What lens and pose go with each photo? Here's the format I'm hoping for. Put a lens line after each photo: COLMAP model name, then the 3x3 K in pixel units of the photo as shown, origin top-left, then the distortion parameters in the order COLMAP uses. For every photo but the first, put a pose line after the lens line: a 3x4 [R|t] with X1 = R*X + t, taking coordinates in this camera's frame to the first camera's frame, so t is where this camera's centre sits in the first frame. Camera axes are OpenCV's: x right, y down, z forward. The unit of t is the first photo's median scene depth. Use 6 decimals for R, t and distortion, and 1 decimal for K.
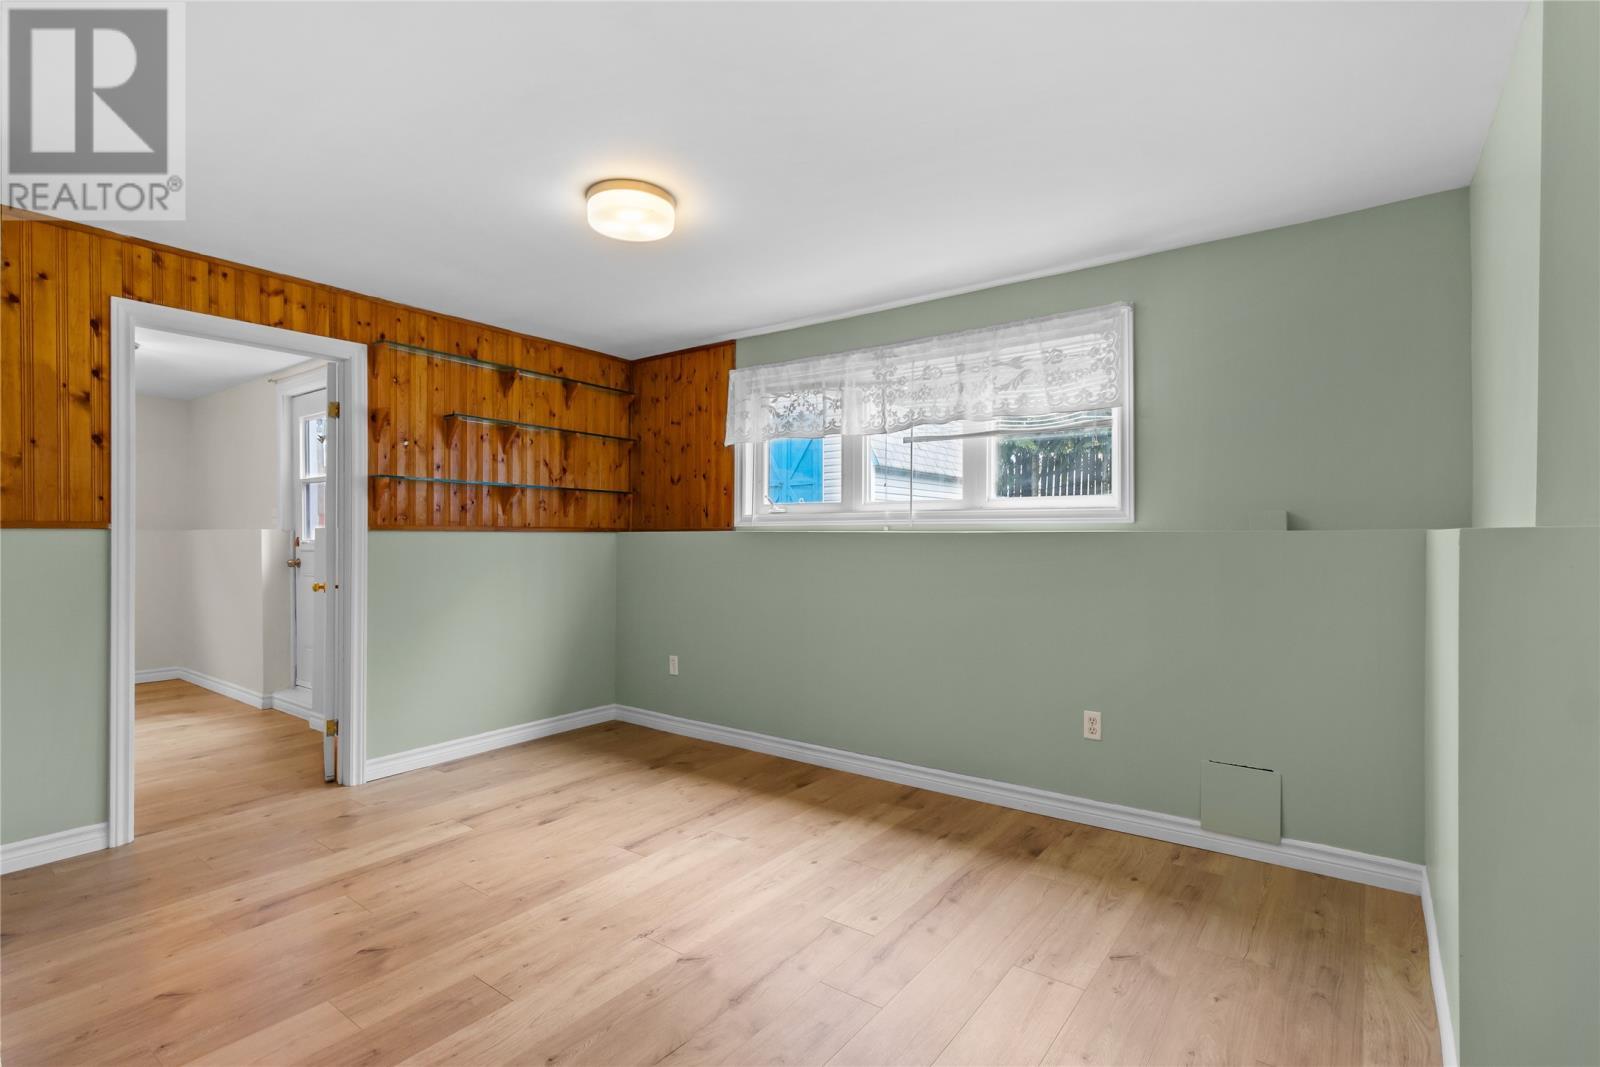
lens RADIAL K [[772.6, 0, 798.3], [0, 772.6, 532.5], [0, 0, 1]] dist [0.008841, 0.000649]
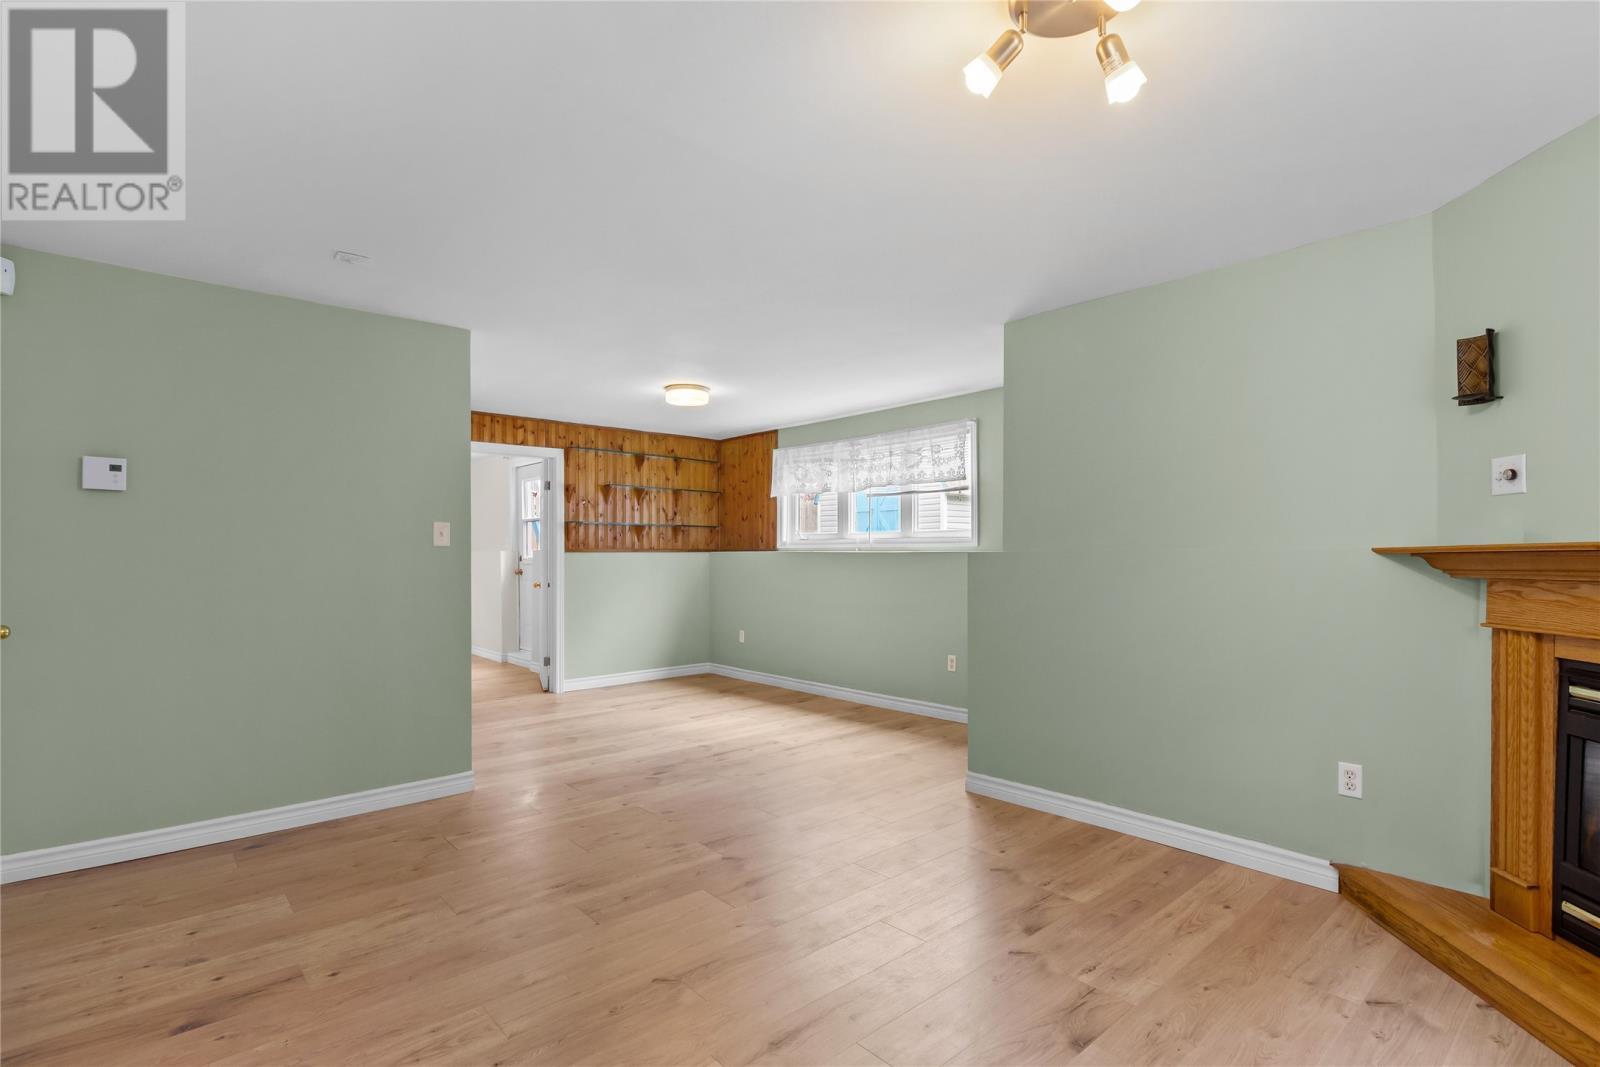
lens RADIAL K [[772.6, 0, 800.8], [0, 772.6, 545.3], [0, 0, 1]] dist [0.008841, 0.000649]
pose [[0.980955, -0.005346, -0.194160, 0.292639], [0.004538, 0.999979, -0.004610, -0.006882], [0.194180, 0.003641, 0.980959, -0.578210]]
